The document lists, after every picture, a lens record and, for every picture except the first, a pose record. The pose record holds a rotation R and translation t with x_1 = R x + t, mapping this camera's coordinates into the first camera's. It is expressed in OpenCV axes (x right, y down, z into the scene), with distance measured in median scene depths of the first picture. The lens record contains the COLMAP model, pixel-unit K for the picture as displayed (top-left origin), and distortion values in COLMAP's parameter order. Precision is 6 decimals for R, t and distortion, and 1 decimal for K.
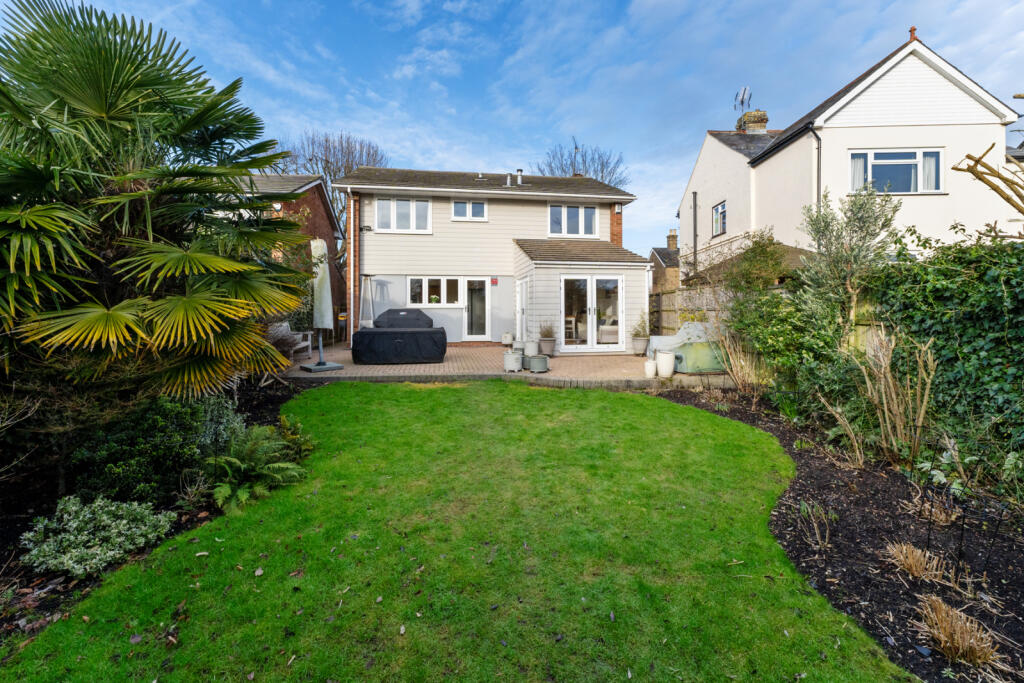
lens RADIAL K [[435.2, 0, 511.5], [0, 435.2, 307.4], [0, 0, 1]] dist [0.002383, 0.000823]
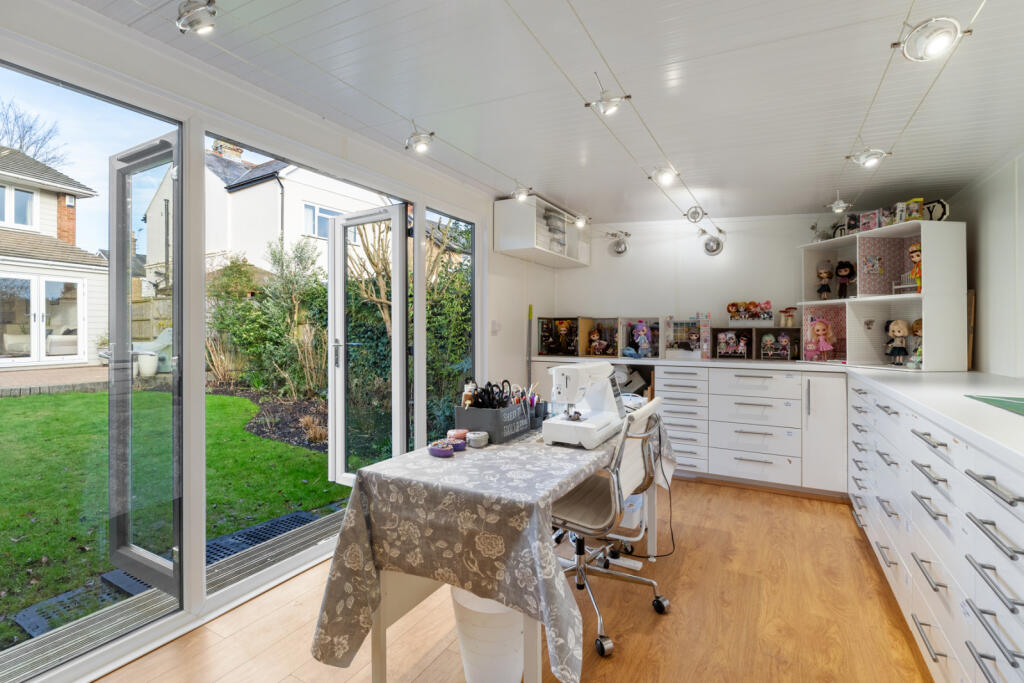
lens RADIAL K [[472.8, 0, 511.6], [0, 472.8, 334.4], [0, 0, 1]] dist [-0.001807, 0.000034]
pose [[0.498171, -0.003516, 0.867072, -0.216067], [-0.003147, 0.999978, 0.005863, 0.046394], [-0.867073, -0.005650, 0.498149, -0.366837]]
